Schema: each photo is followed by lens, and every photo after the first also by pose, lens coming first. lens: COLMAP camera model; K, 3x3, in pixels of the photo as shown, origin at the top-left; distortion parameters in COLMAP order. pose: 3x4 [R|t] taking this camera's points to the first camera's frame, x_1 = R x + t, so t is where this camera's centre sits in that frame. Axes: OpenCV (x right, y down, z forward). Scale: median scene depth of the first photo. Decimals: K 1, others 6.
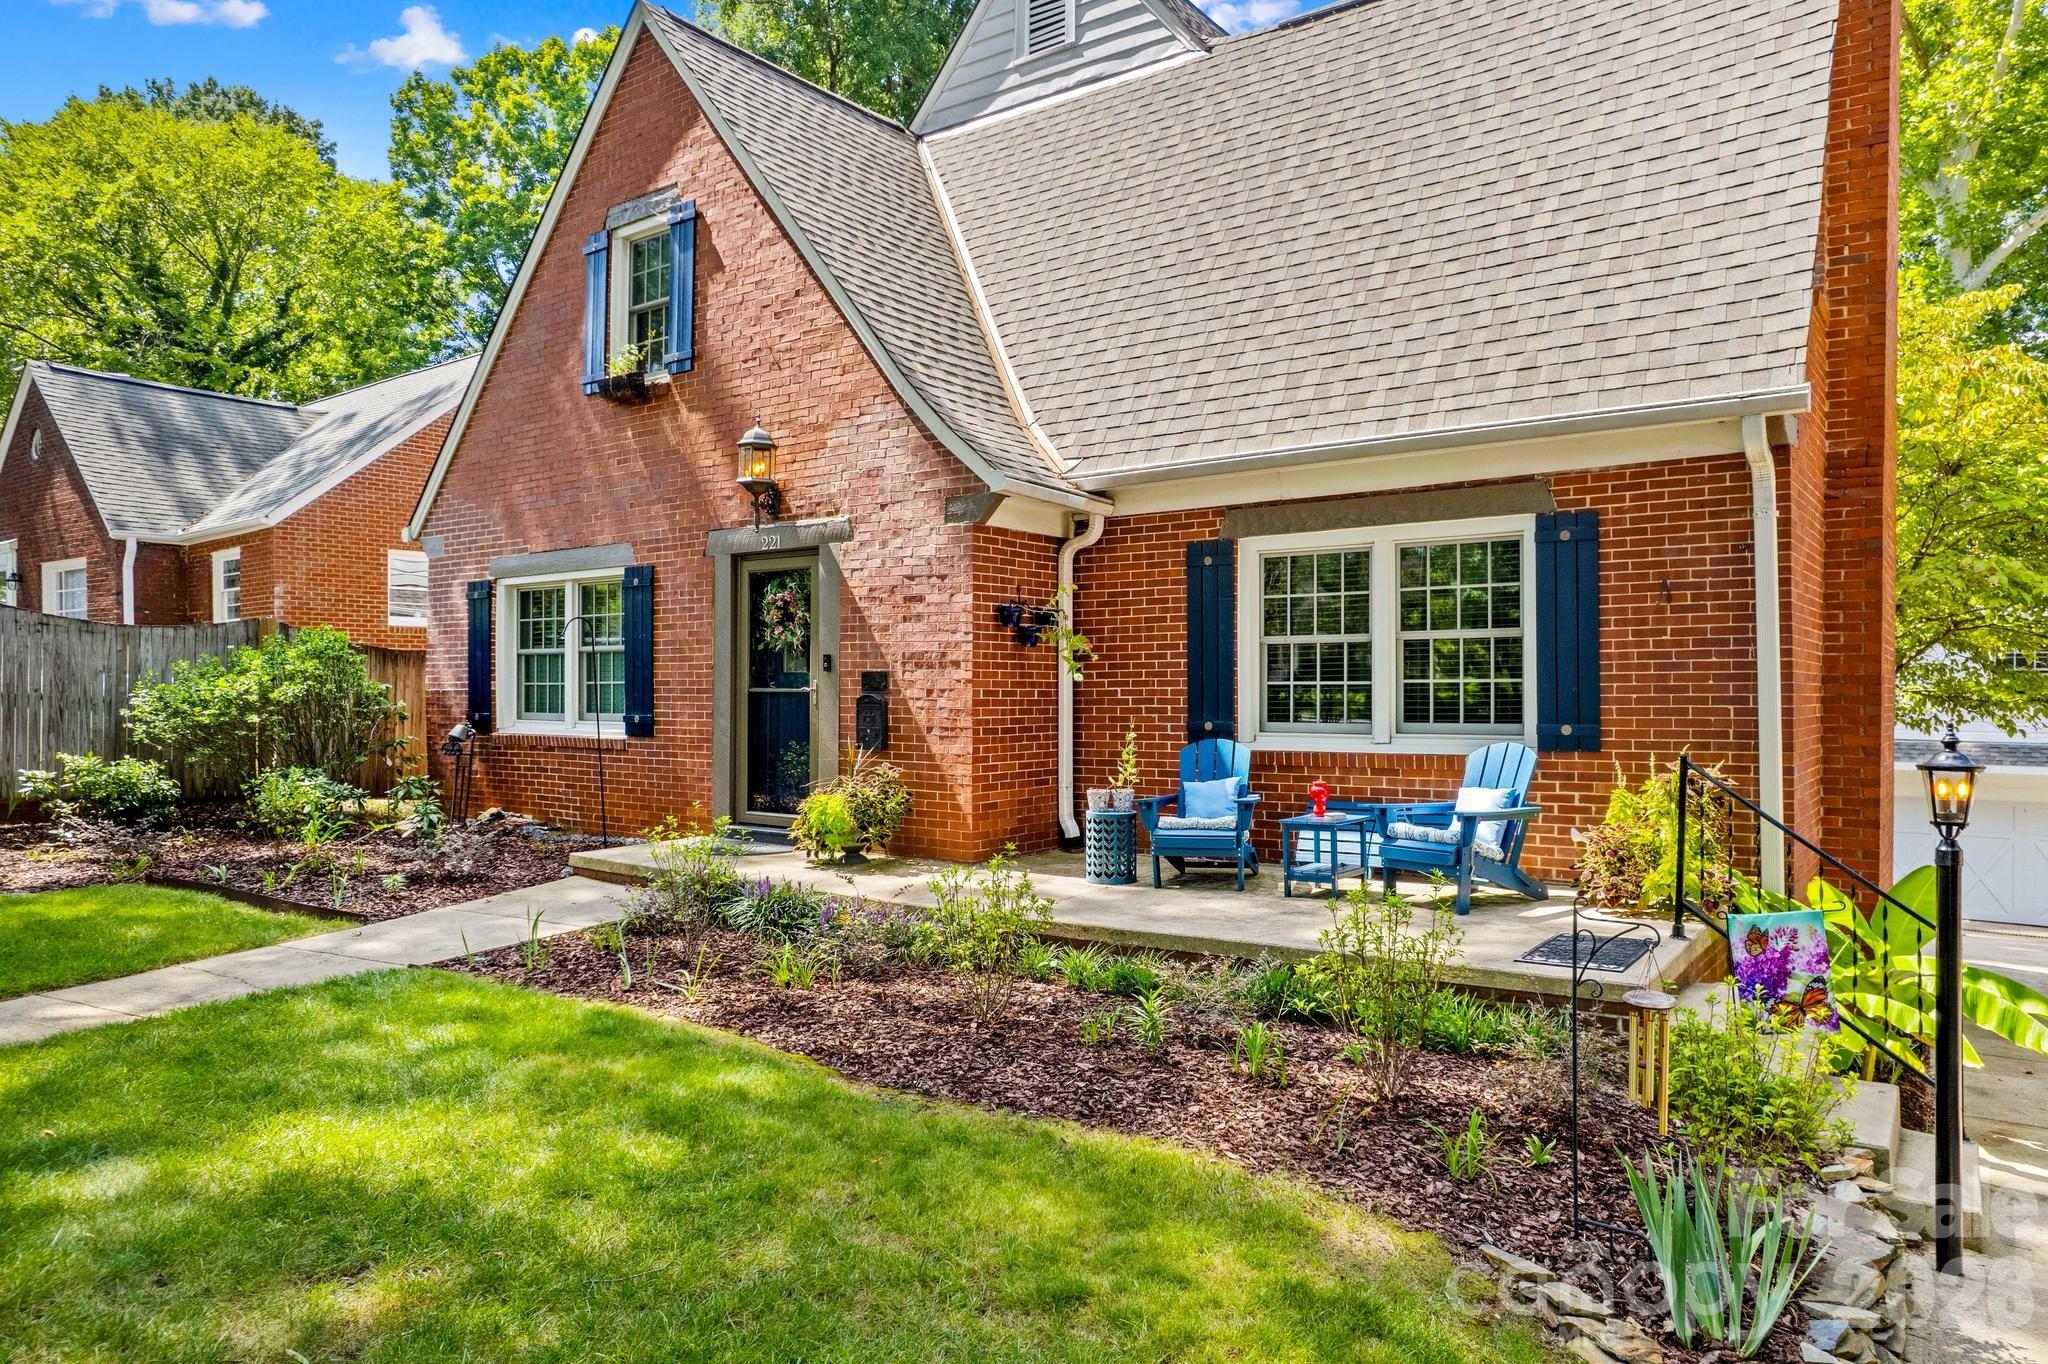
lens RADIAL K [[1387.7, 0, 958.1], [0, 1387.7, 726.2], [0, 0, 1]] dist [-0.029874, 0.003443]
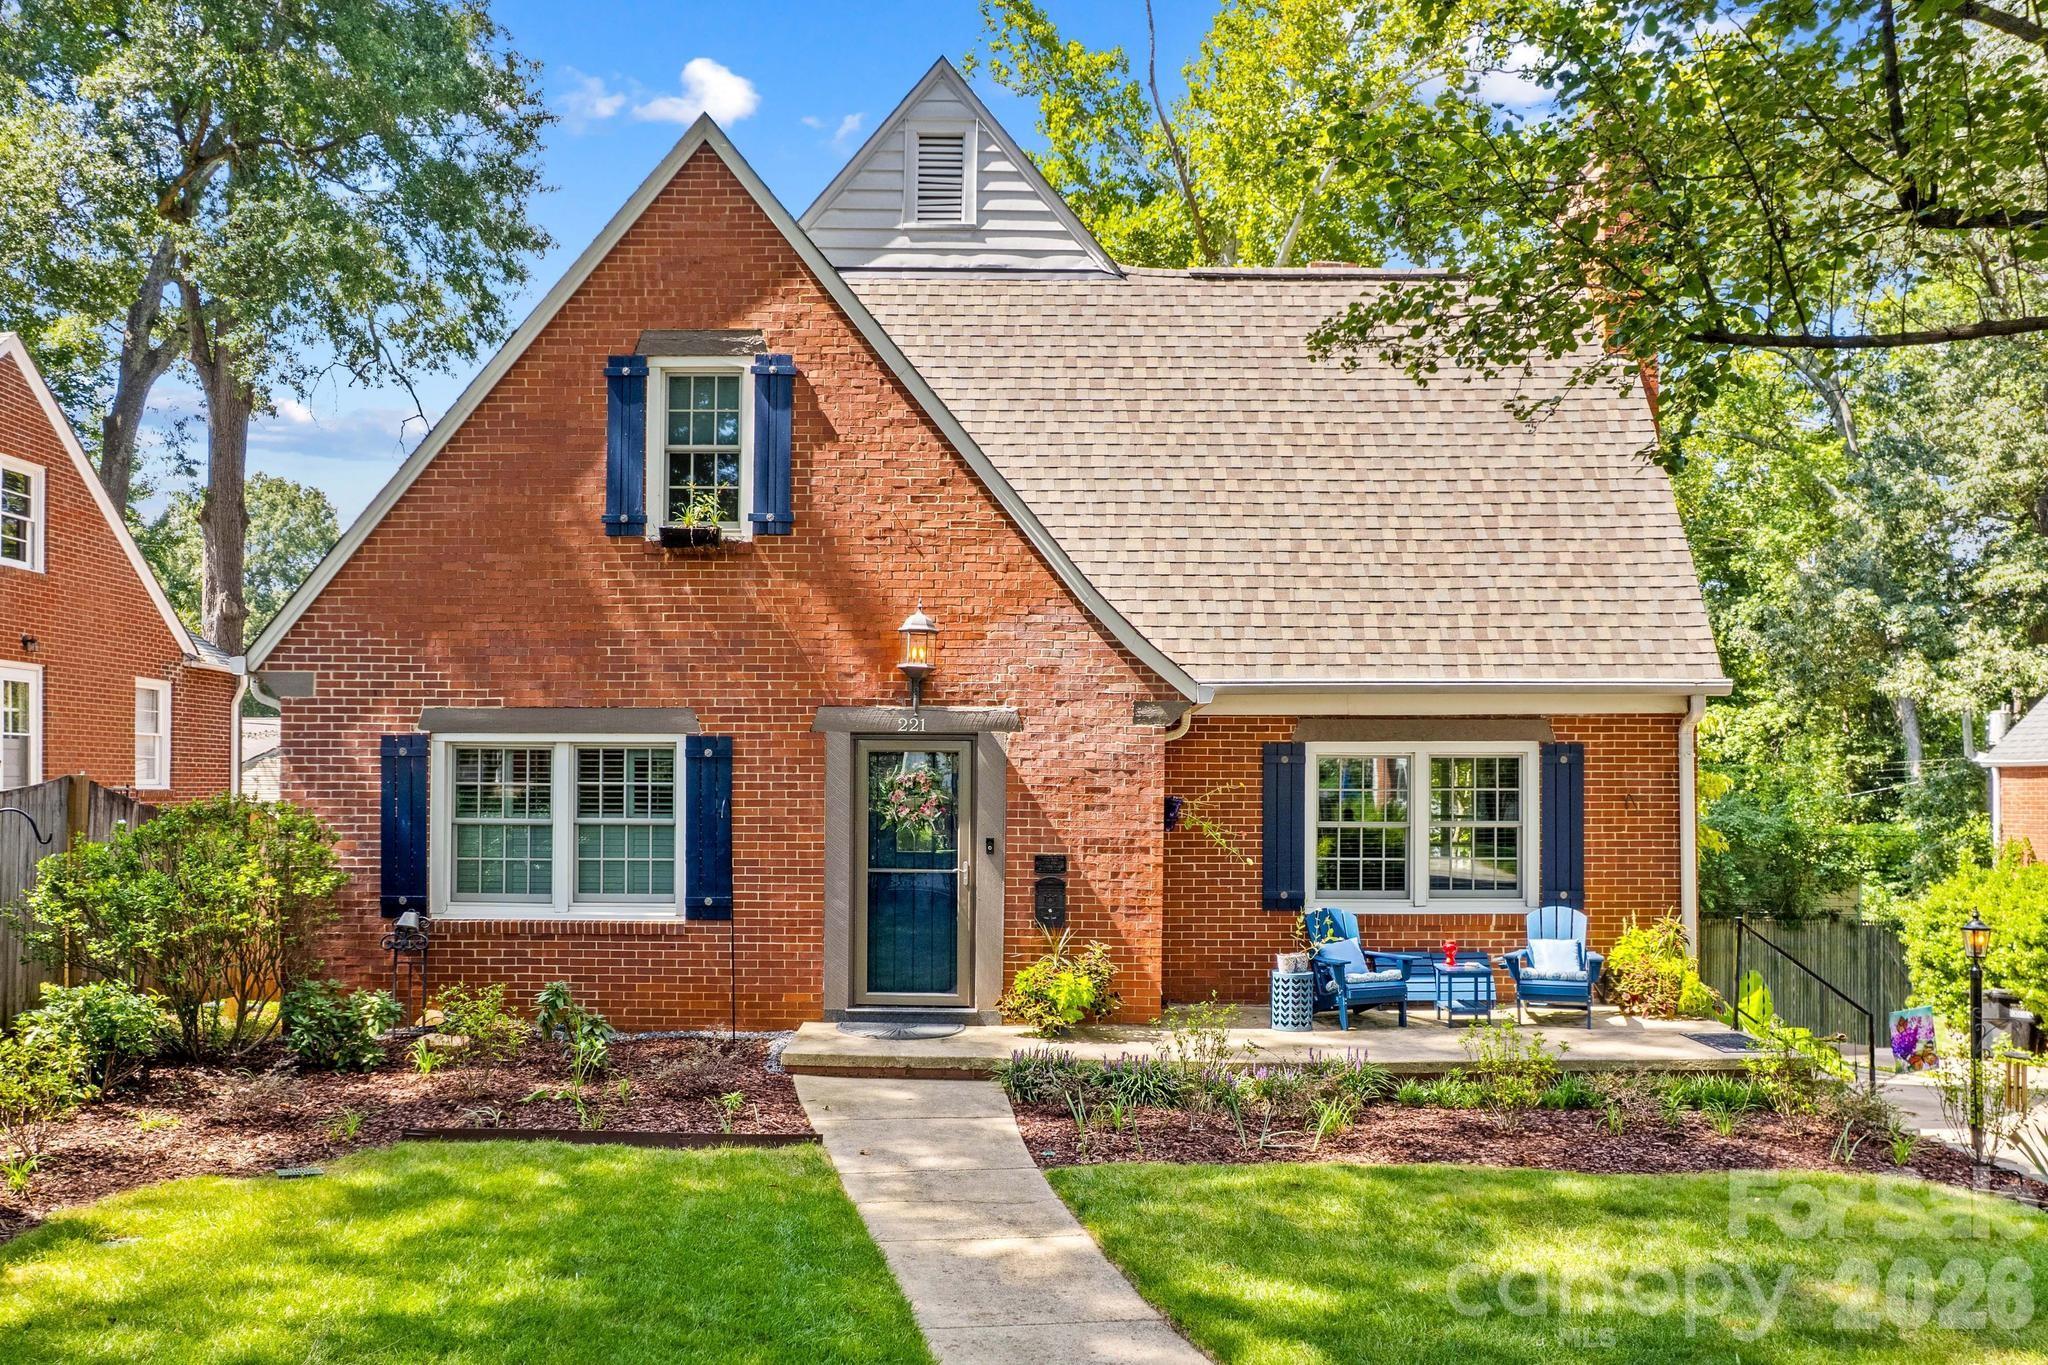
lens RADIAL K [[1568.1, 0, 1155.5], [0, 1568.1, 809.5], [0, 0, 1]] dist [-0.006689, -0.000891]
pose [[0.775654, -0.001477, 0.631157, -0.758772], [0.008062, 0.999939, -0.007568, -0.064528], [-0.631107, 0.010959, 0.775618, 0.006316]]
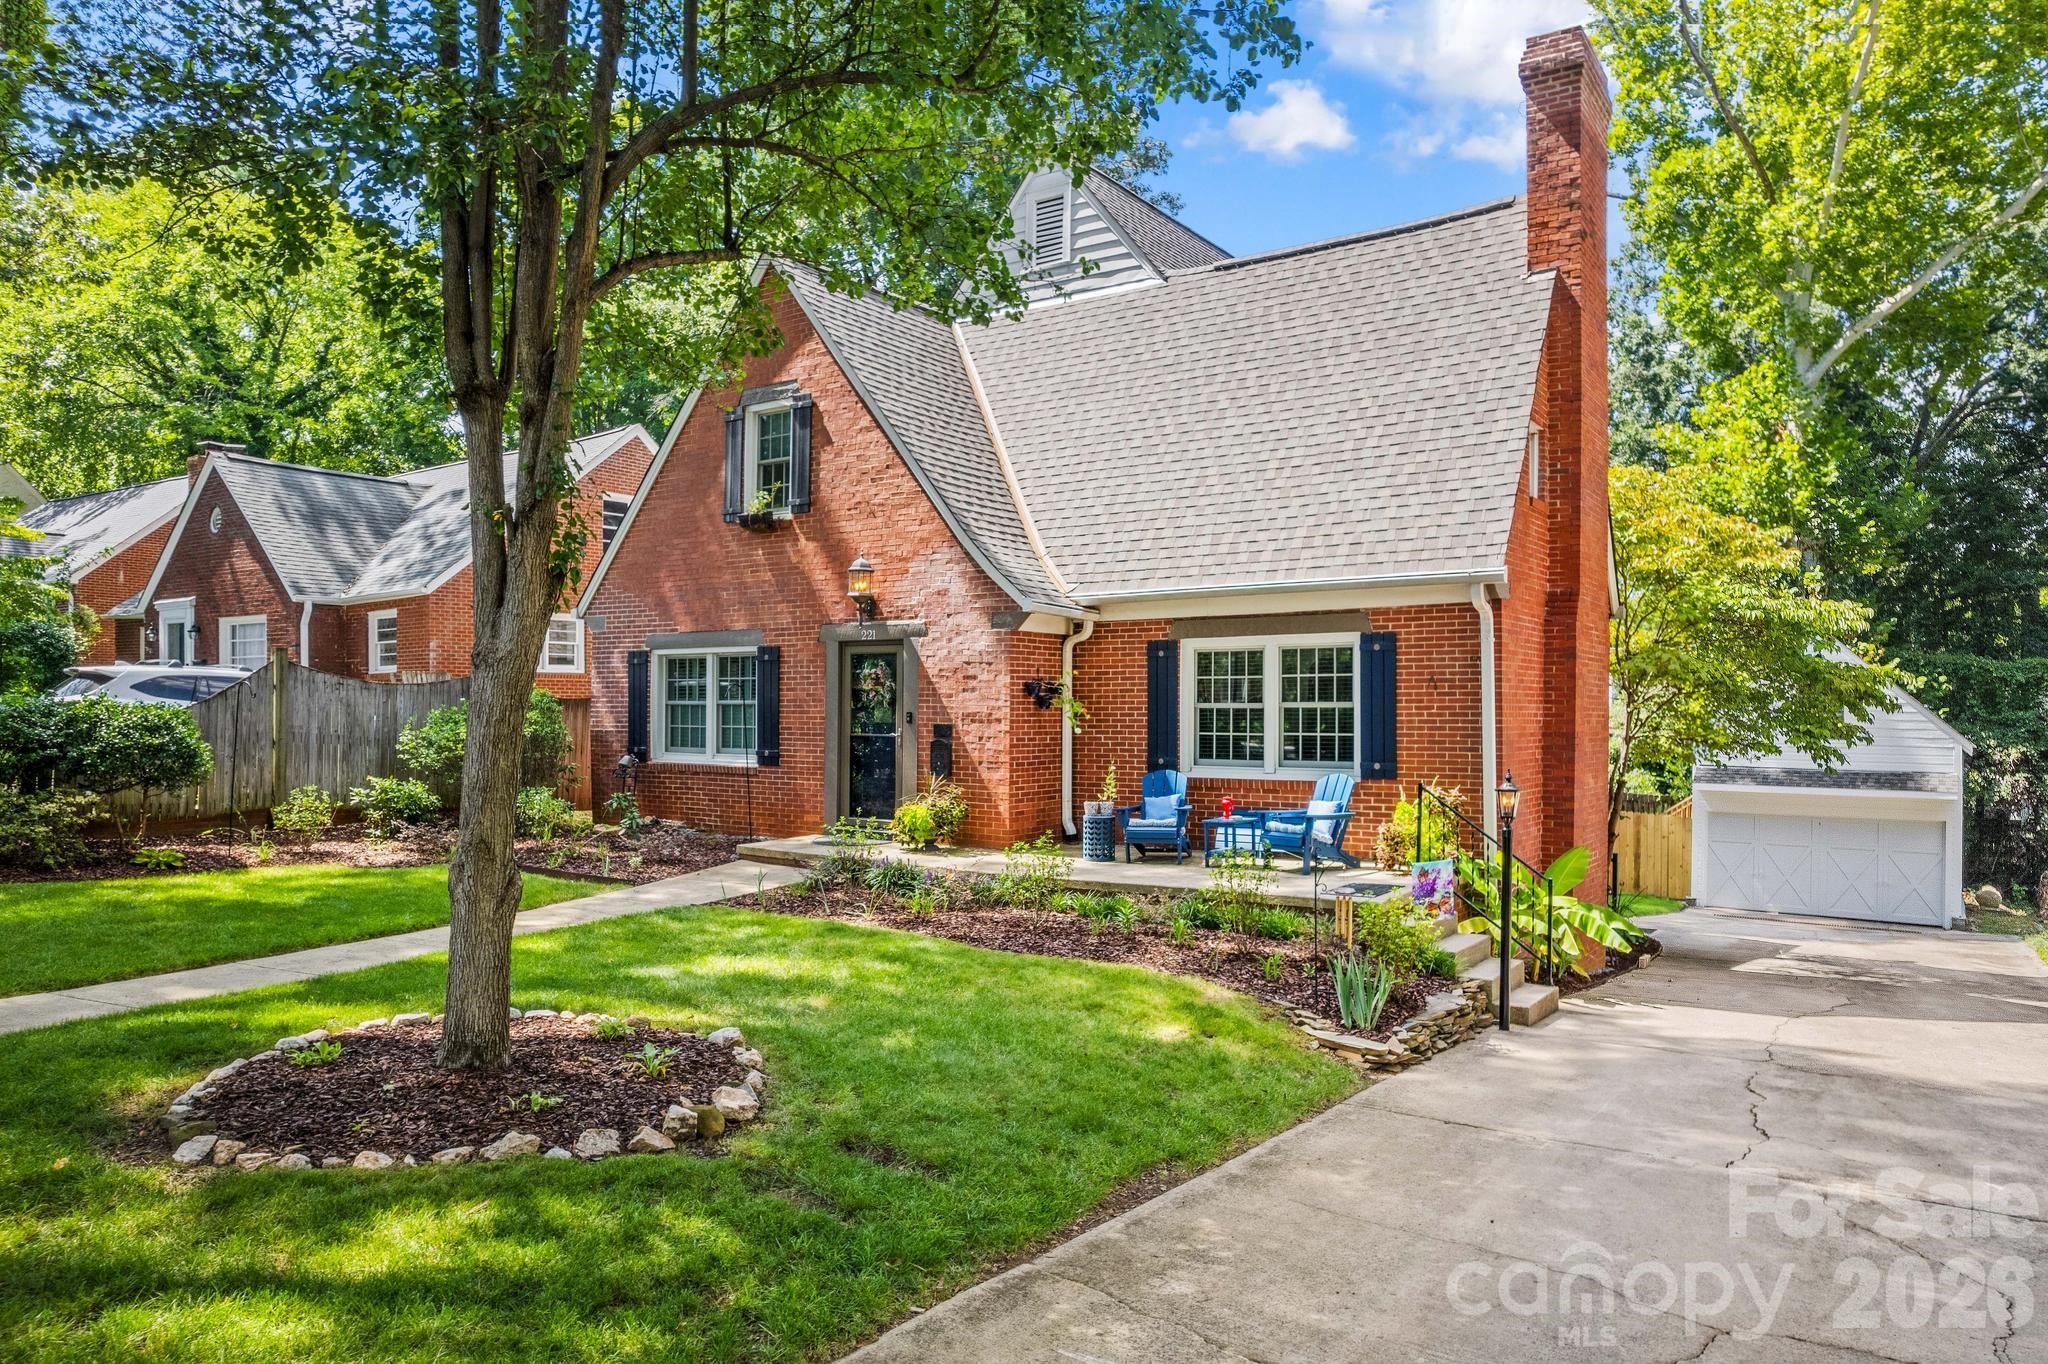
lens RADIAL K [[1351.5, 0, 1020.2], [0, 1351.5, 758.0], [0, 0, 1]] dist [-0.031915, 0.001844]
pose [[0.997672, 0.002974, 0.068137, -0.075388], [-0.003669, 0.999942, 0.010086, -0.017686], [-0.068103, -0.010312, 0.997625, -0.472654]]
